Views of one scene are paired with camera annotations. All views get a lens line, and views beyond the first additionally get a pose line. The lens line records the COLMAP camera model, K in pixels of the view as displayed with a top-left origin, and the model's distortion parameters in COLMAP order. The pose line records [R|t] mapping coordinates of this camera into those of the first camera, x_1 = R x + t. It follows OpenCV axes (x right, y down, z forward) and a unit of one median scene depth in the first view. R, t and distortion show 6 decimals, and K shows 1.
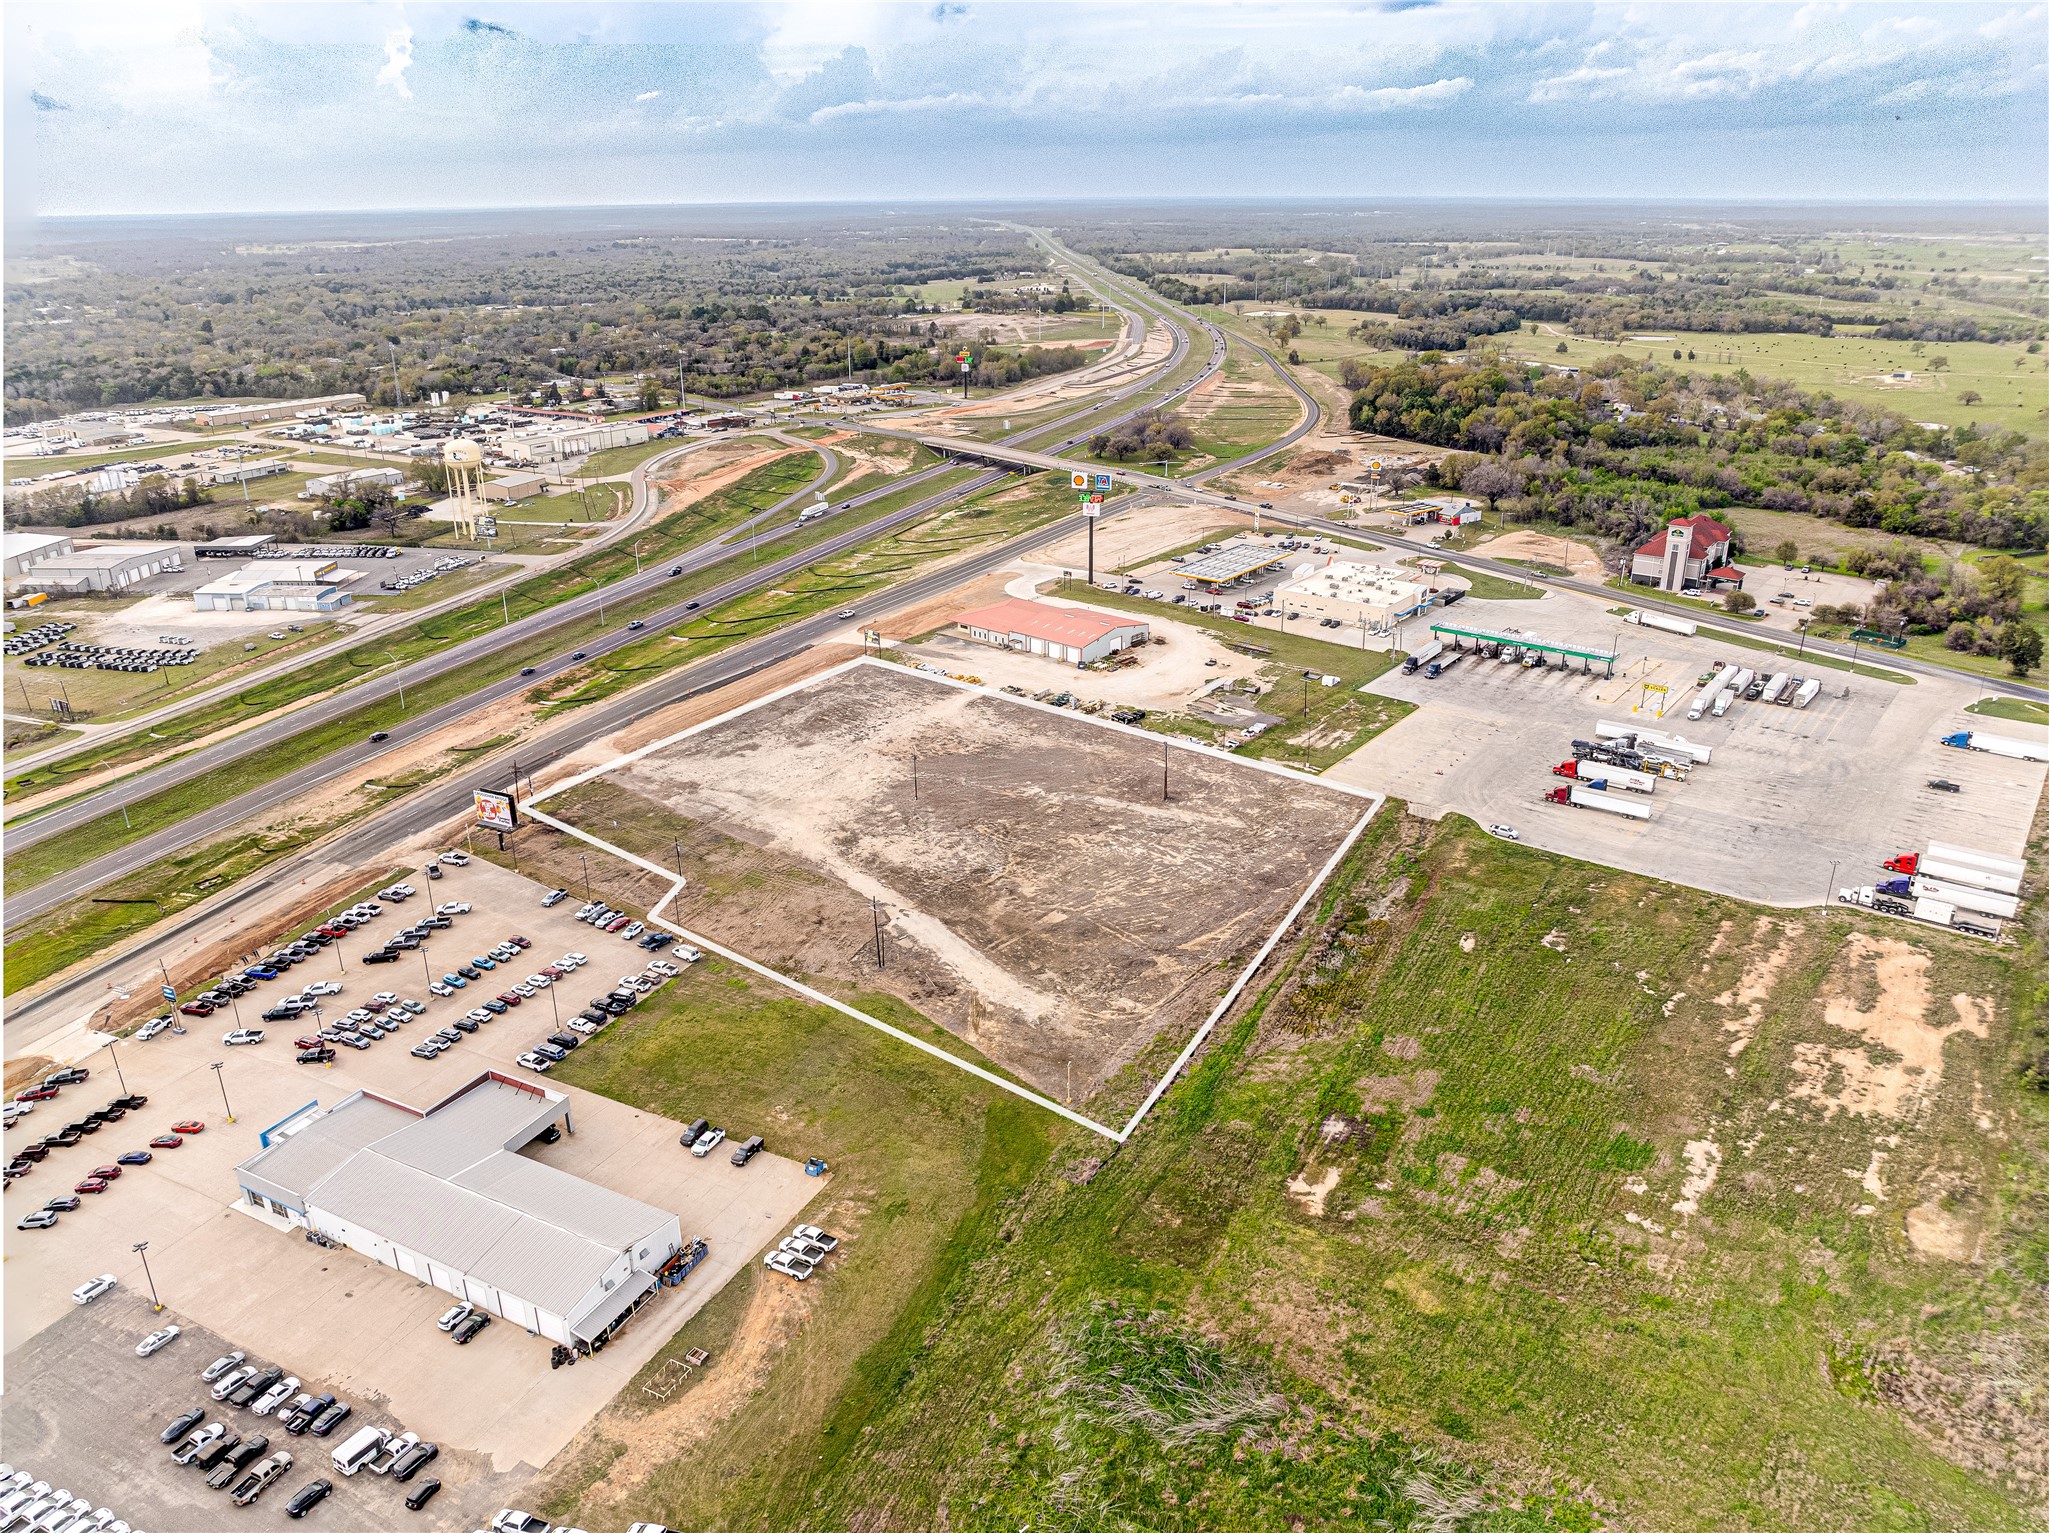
lens RADIAL K [[1438.0, 0, 1024.5], [0, 1438.0, 766.5], [0, 0, 1]] dist [0.000040, -0.085918]
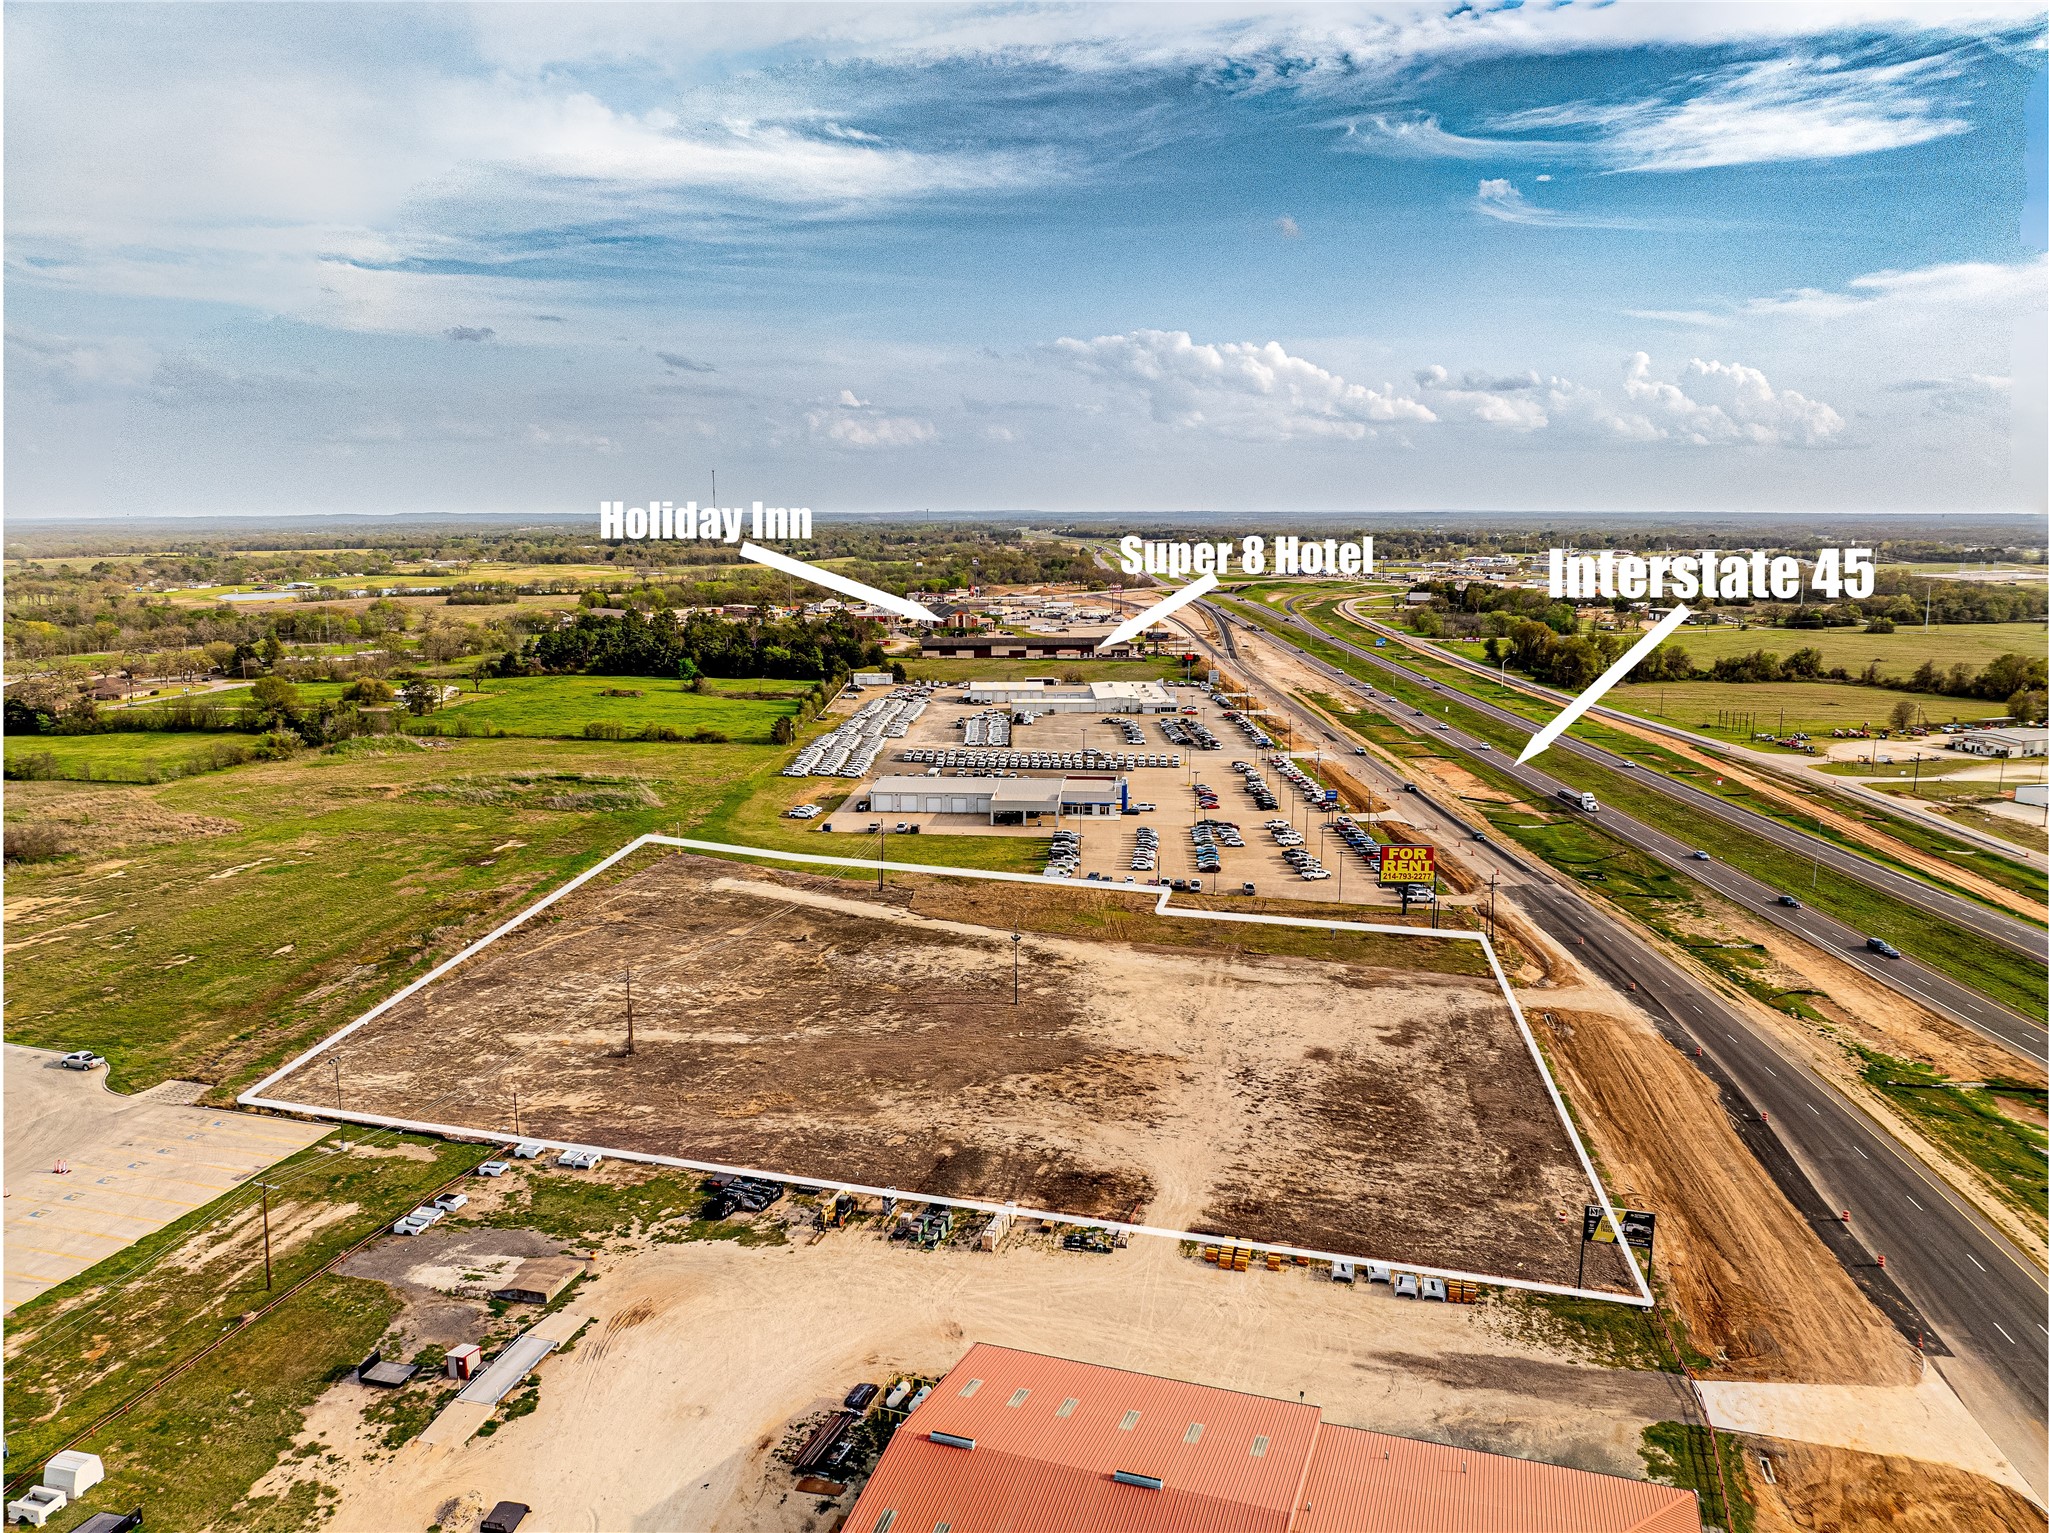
lens RADIAL K [[1440.3, 0, 1026.7], [0, 1440.3, 767.3], [0, 0, 1]] dist [-0.047040, 0.017737]
pose [[-0.923274, 0.080189, -0.375680, 0.154604], [-0.133884, 0.849478, 0.510354, -0.393081], [0.360057, 0.521494, -0.773565, 1.400844]]
